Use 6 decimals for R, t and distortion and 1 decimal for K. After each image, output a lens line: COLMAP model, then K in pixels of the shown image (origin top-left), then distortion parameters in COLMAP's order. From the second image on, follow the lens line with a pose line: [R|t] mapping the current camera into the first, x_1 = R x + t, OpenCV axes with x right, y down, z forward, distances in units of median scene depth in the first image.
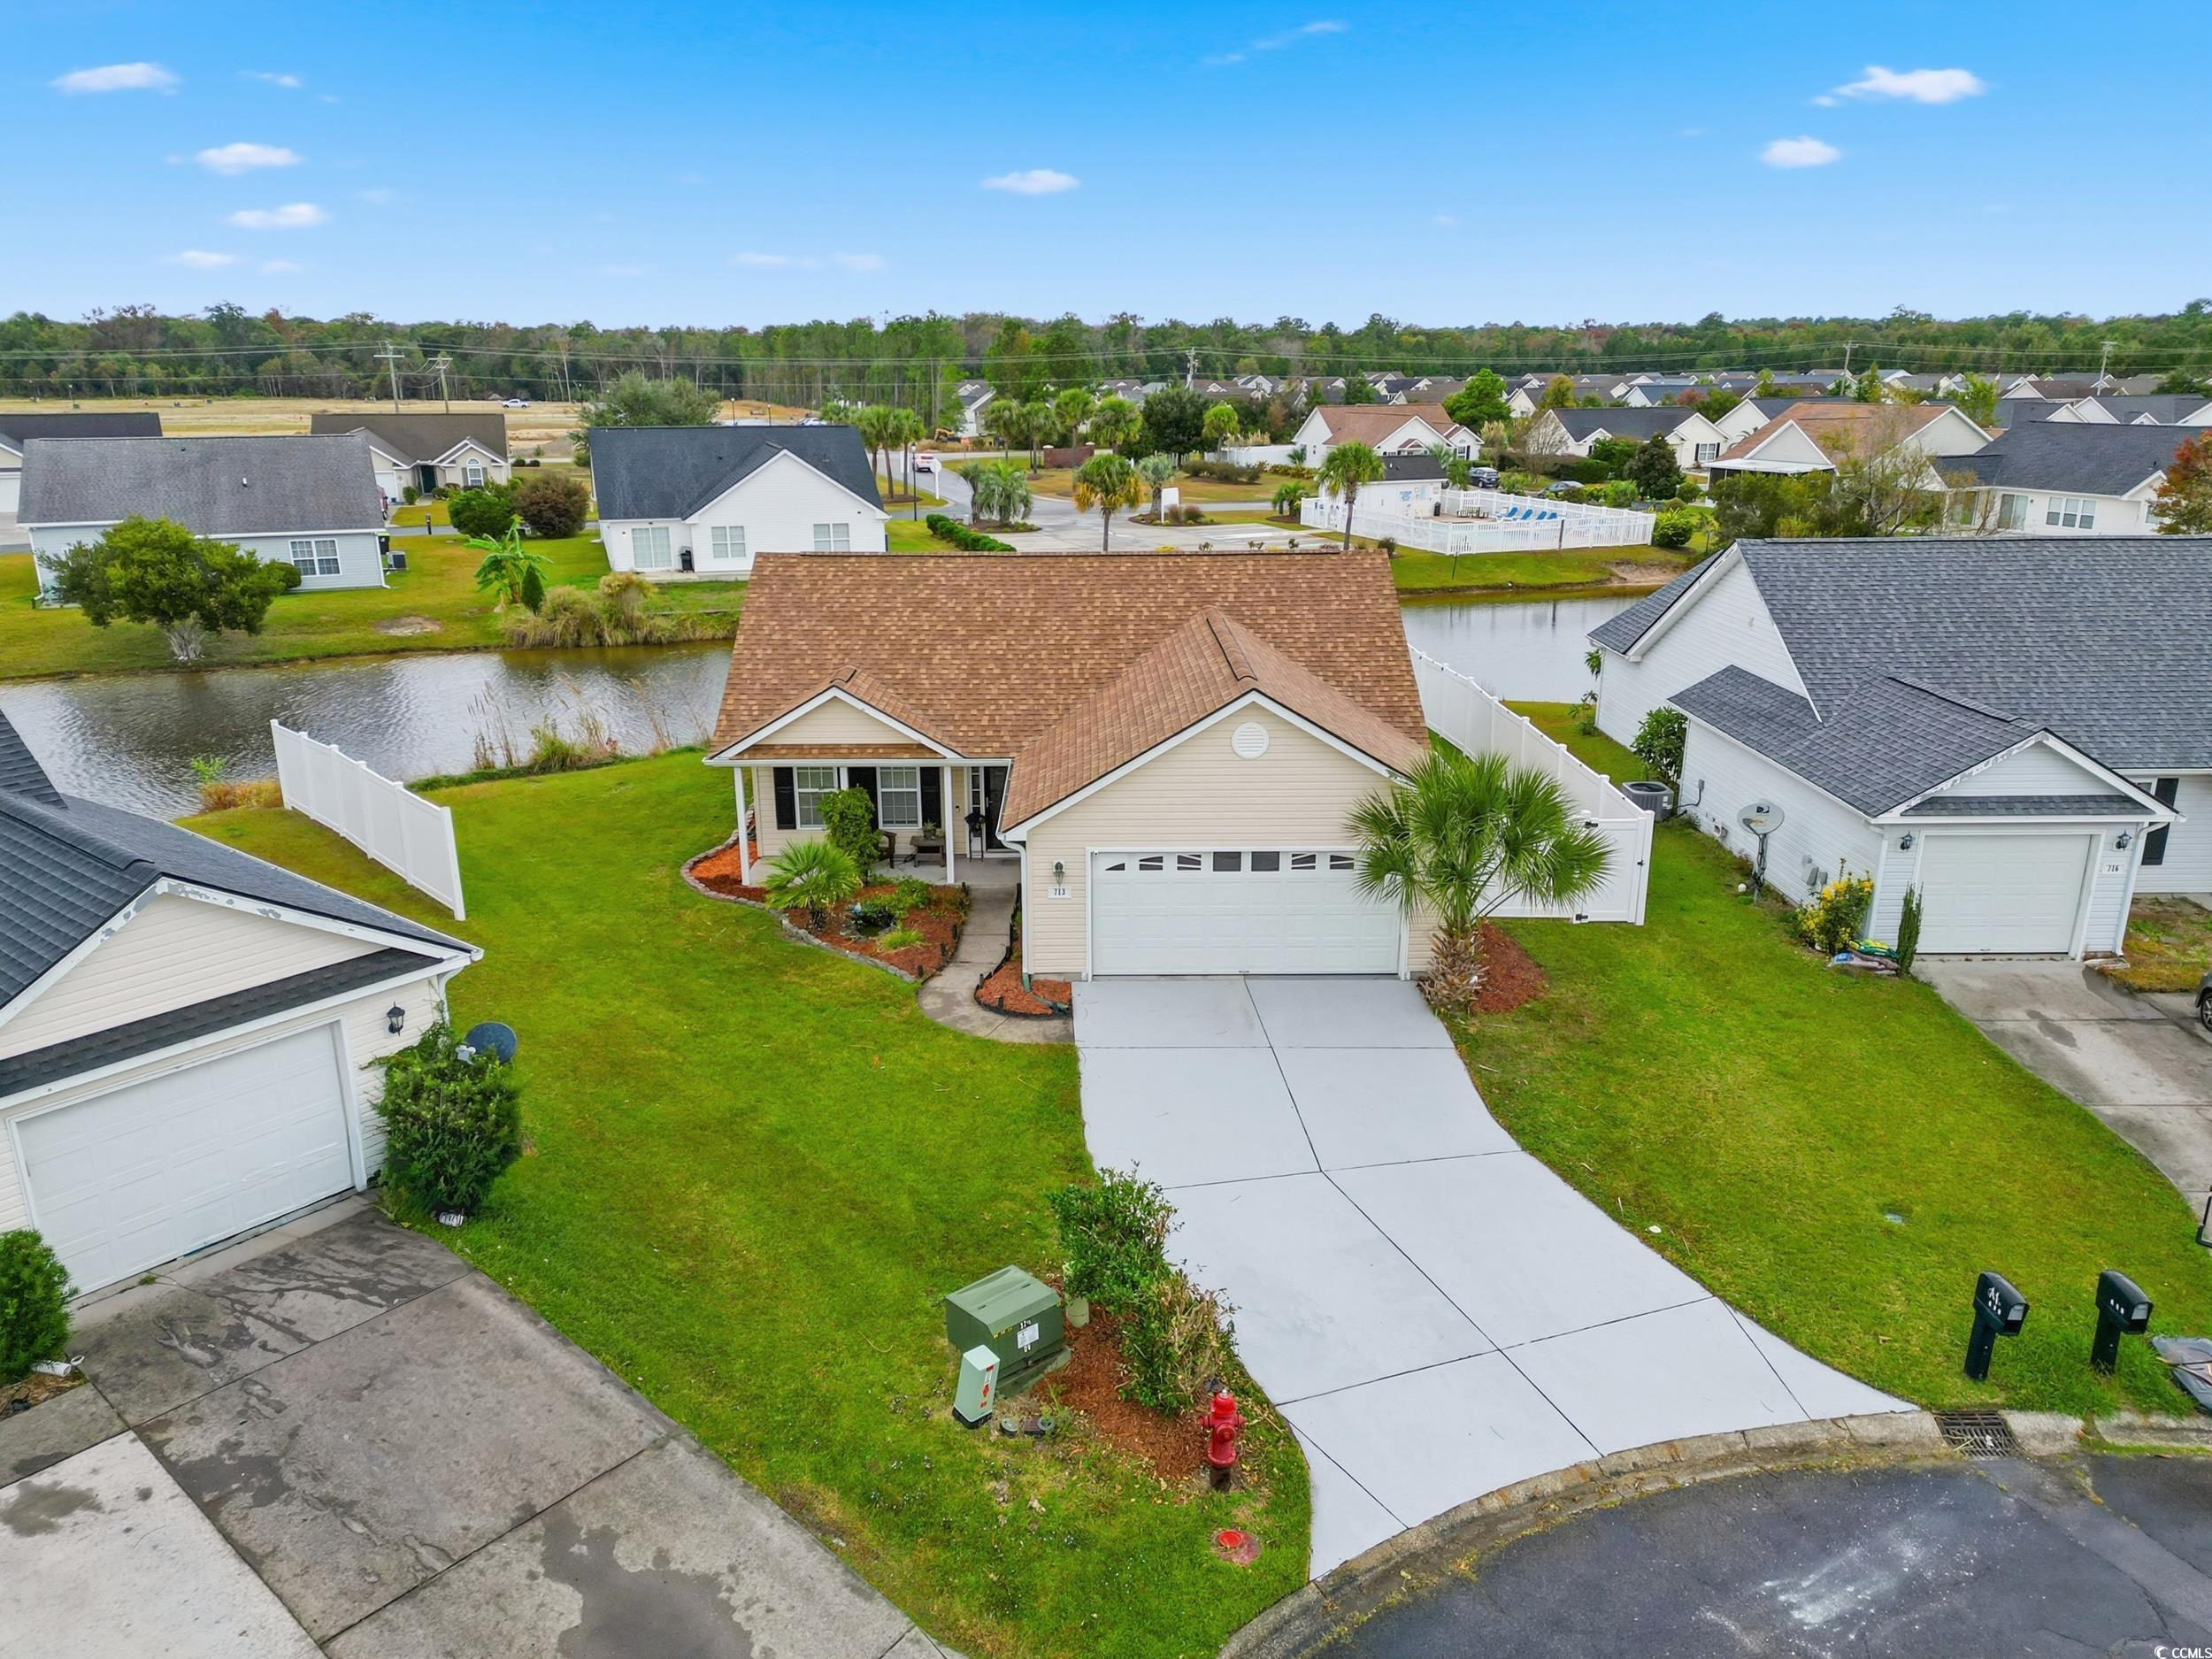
lens RADIAL K [[1535.4, 0, 1106.0], [0, 1535.4, 829.5], [0, 0, 1]] dist [0.080440, -0.070142]
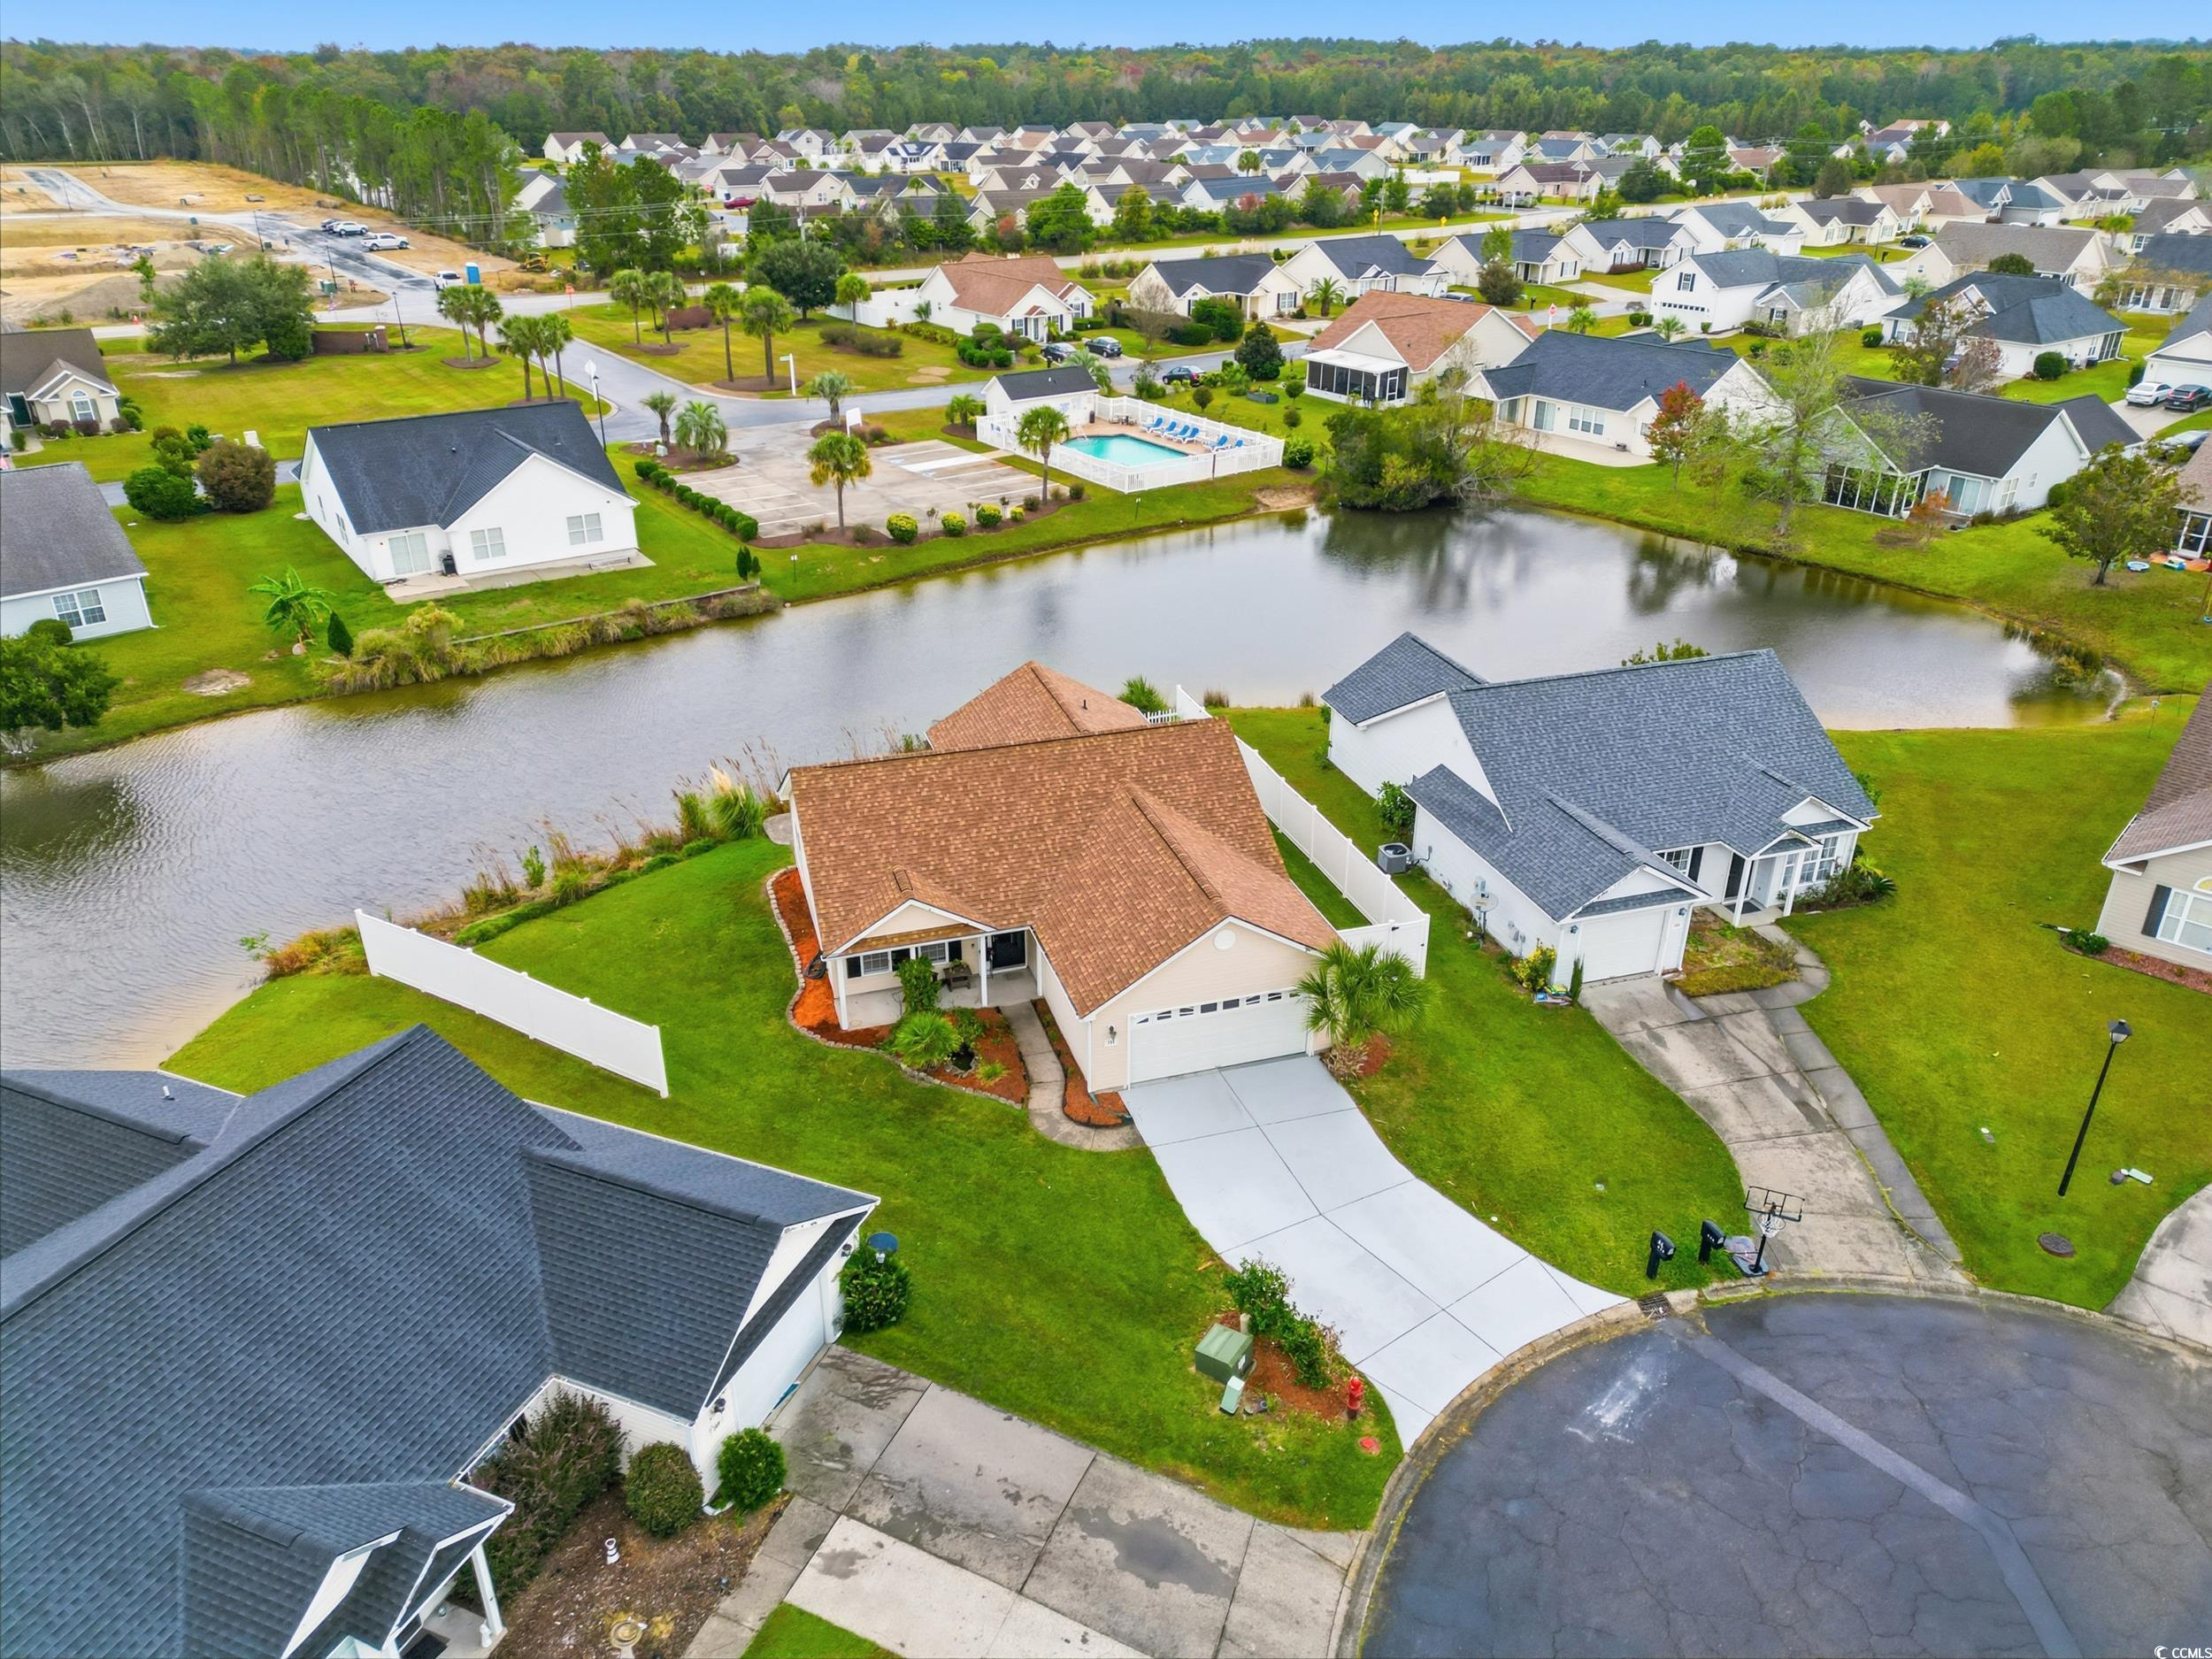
lens RADIAL K [[1535.4, 0, 1106.0], [0, 1535.4, 829.5], [0, 0, 1]] dist [0.080440, -0.070142]
pose [[0.959004, -0.122149, 0.255715, -0.405870], [0.078177, 0.981356, 0.175583, -0.444427], [-0.272394, -0.148394, 0.950674, -0.463971]]
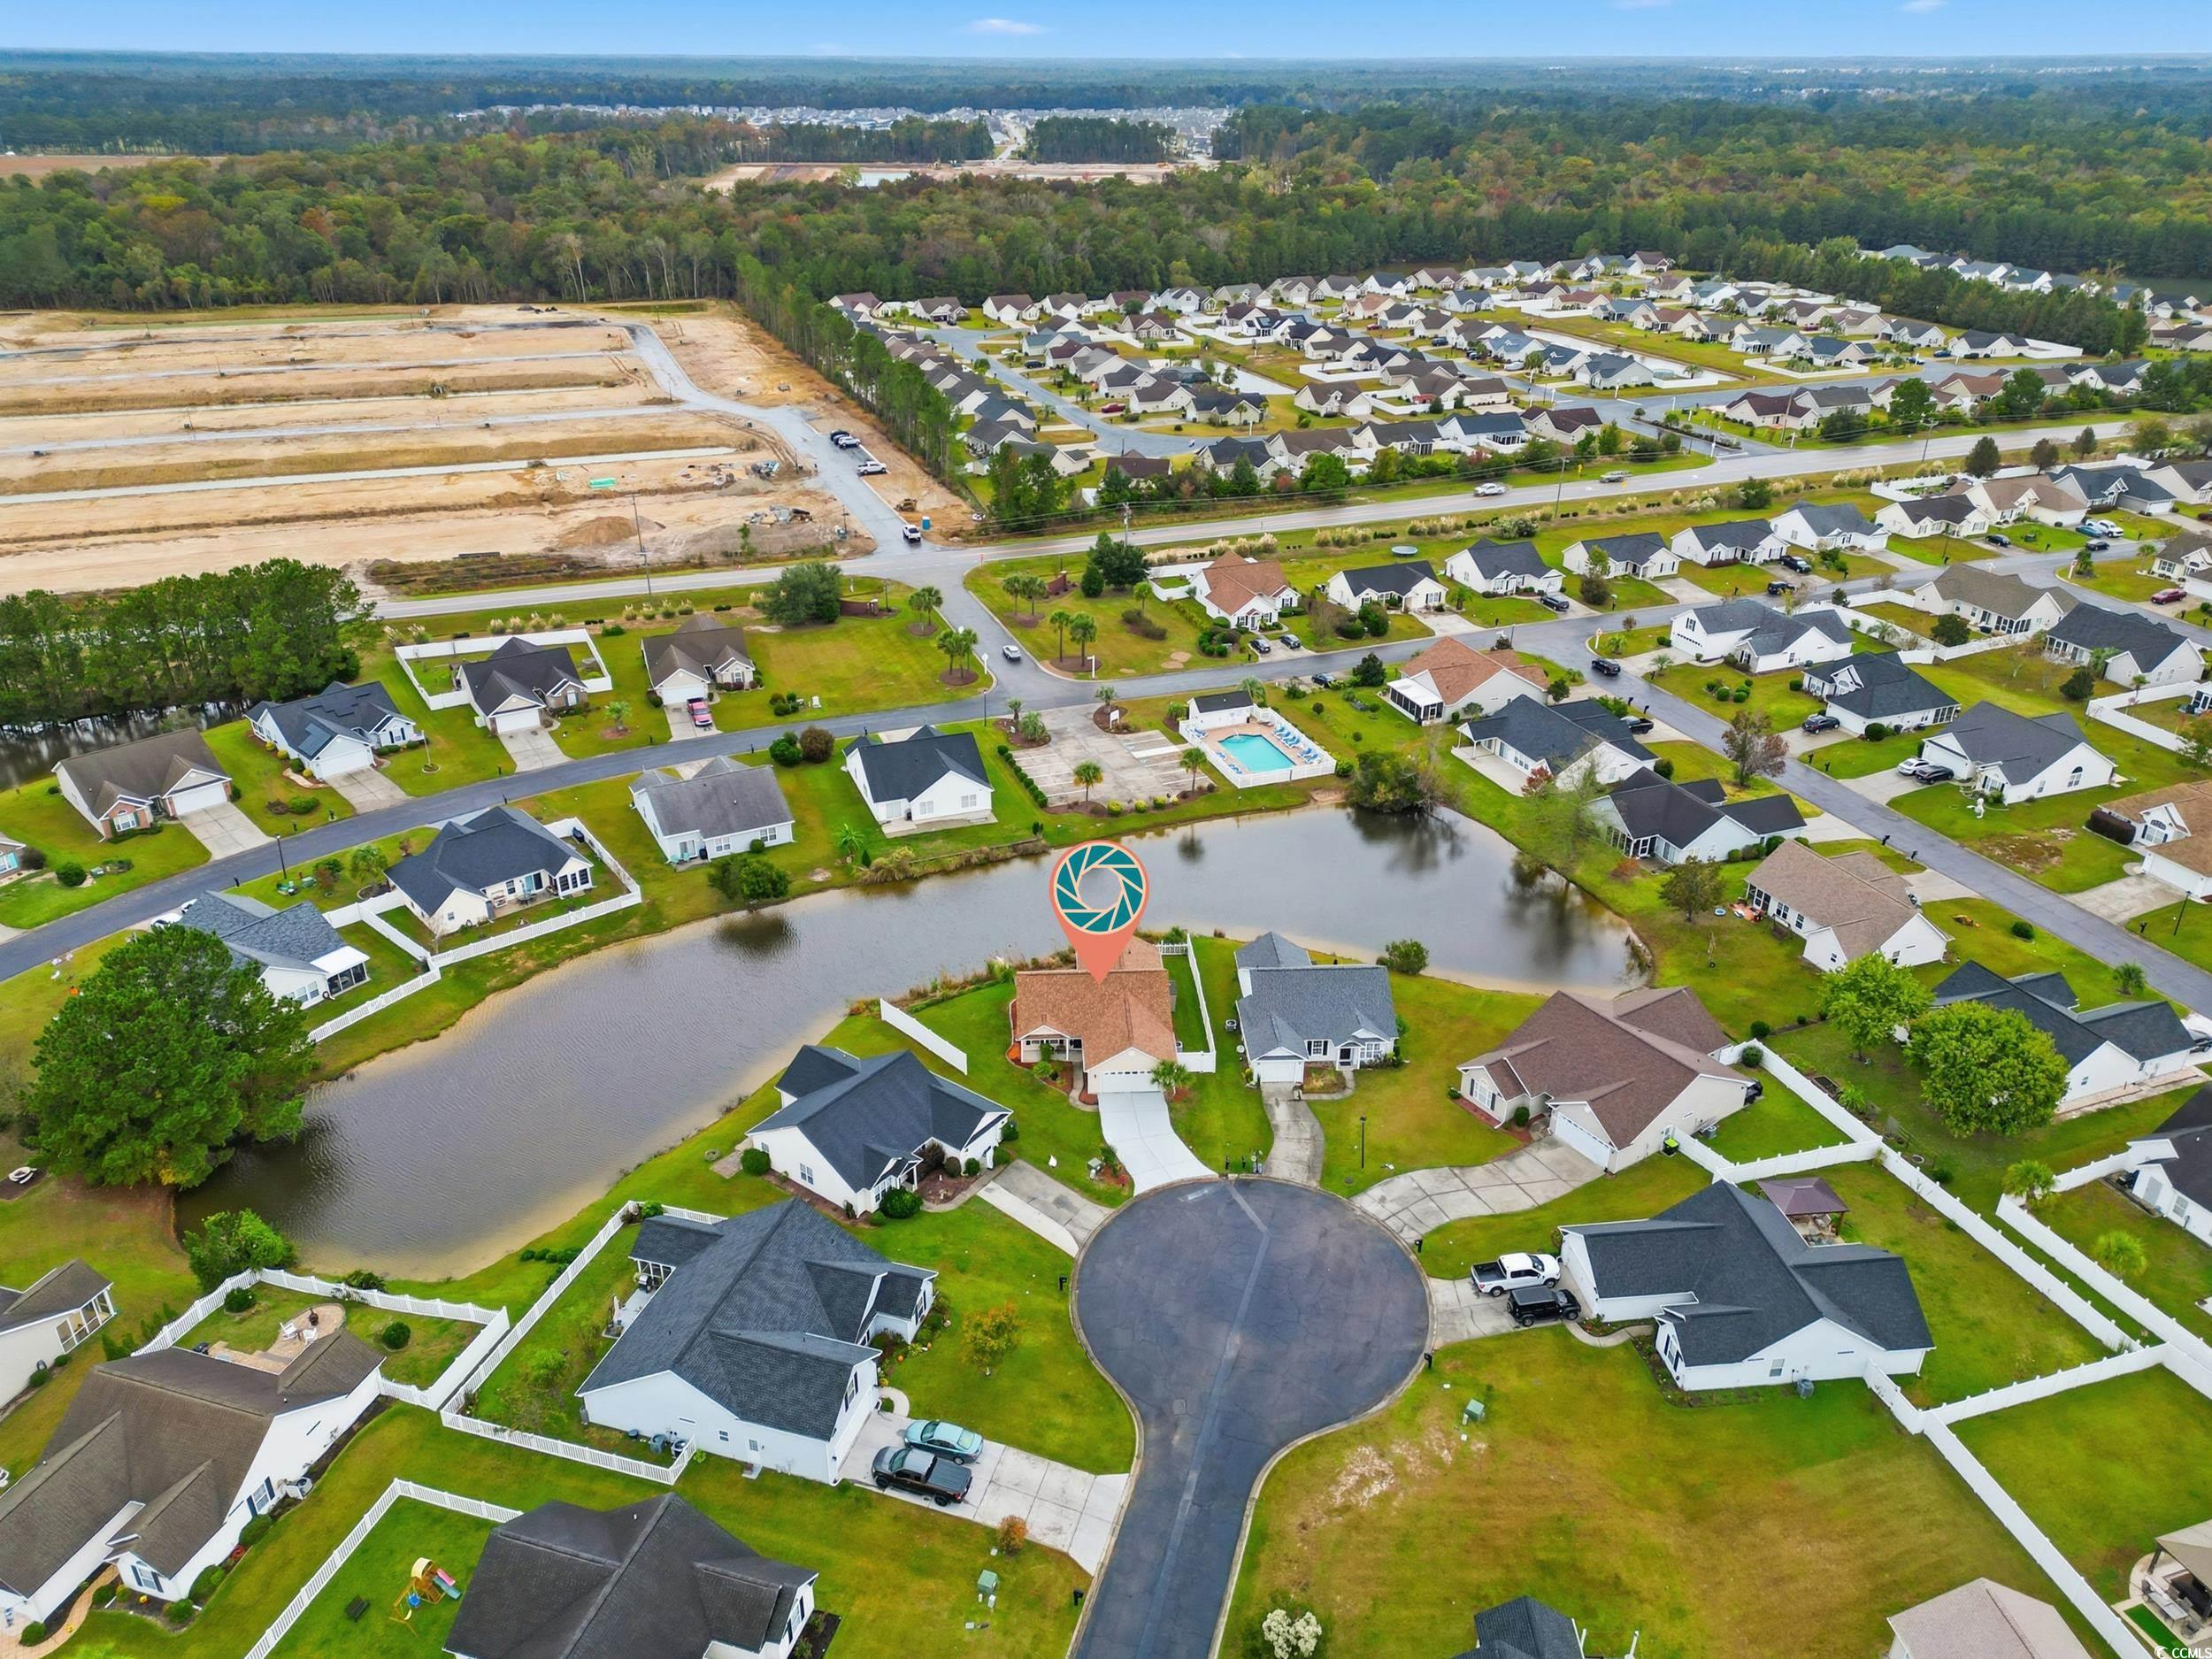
lens RADIAL K [[1549.9, 0, 1109.4], [0, 1549.9, 789.6], [0, 0, 1]] dist [0.090246, -0.069965]
pose [[0.999236, -0.009960, 0.037802, -0.169368], [0.004387, 0.989460, 0.144738, -1.660396], [-0.038845, -0.144462, 0.988748, -3.994297]]
